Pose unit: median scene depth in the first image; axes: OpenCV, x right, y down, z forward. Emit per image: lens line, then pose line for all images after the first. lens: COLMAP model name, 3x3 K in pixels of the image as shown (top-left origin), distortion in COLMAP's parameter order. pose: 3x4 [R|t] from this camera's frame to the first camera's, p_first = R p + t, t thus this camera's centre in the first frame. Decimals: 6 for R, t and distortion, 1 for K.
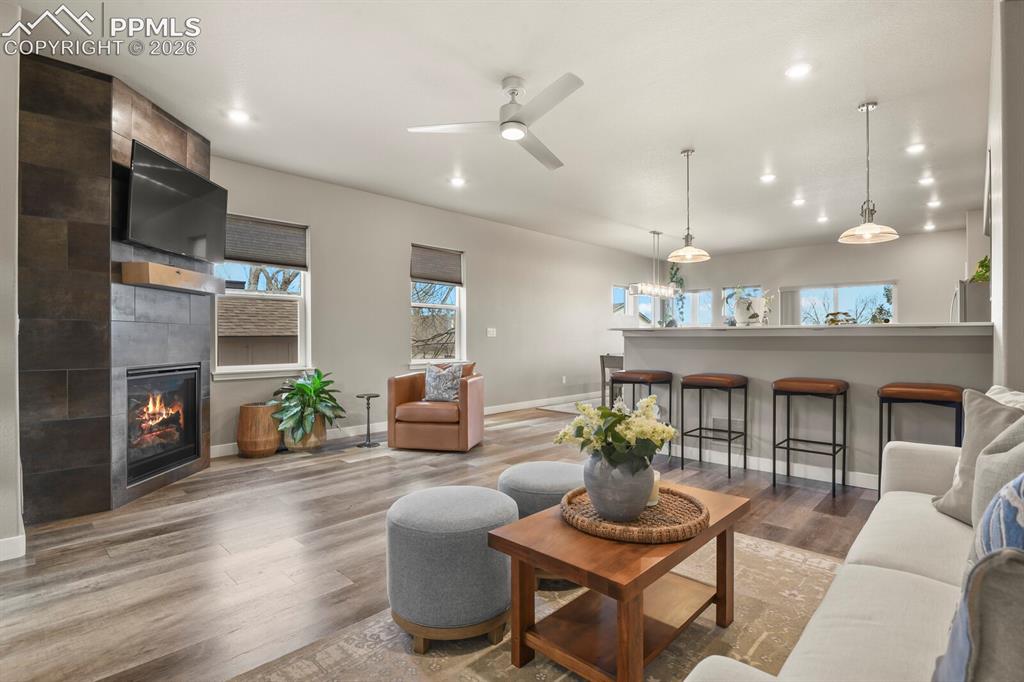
lens RADIAL K [[499.1, 0, 510.7], [0, 499.1, 322.5], [0, 0, 1]] dist [-0.019613, -0.004164]
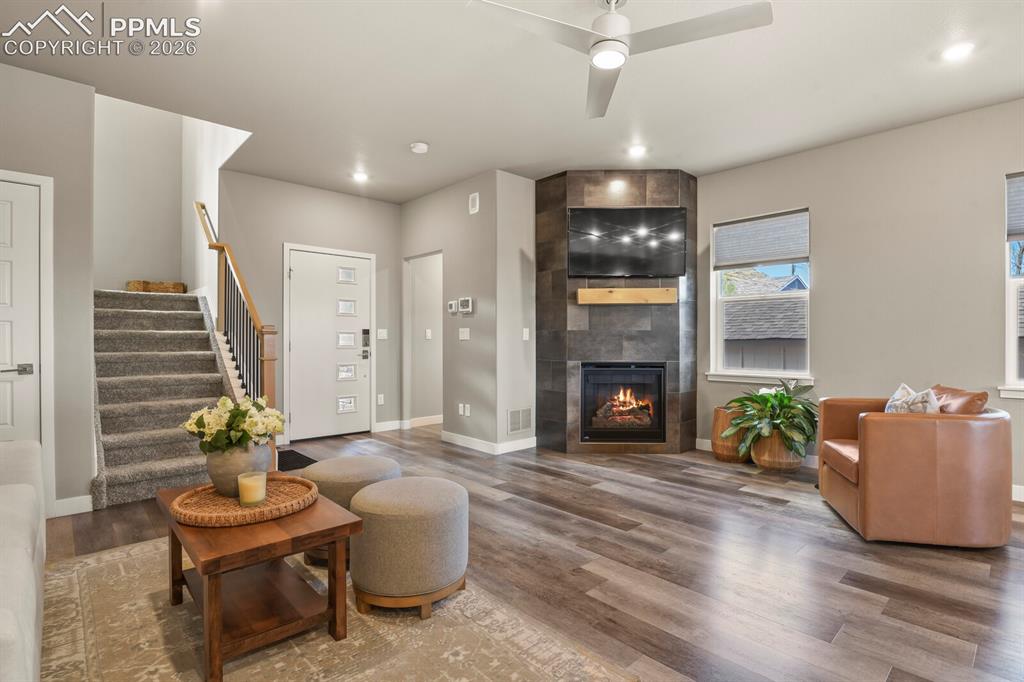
lens RADIAL K [[499.1, 0, 519.4], [0, 499.1, 342.7], [0, 0, 1]] dist [-0.019613, -0.004164]
pose [[-0.052154, 0.003843, -0.998632, 0.600974], [0.033390, 0.999440, 0.002102, 0.014323], [0.998081, -0.033234, -0.052253, 0.765939]]
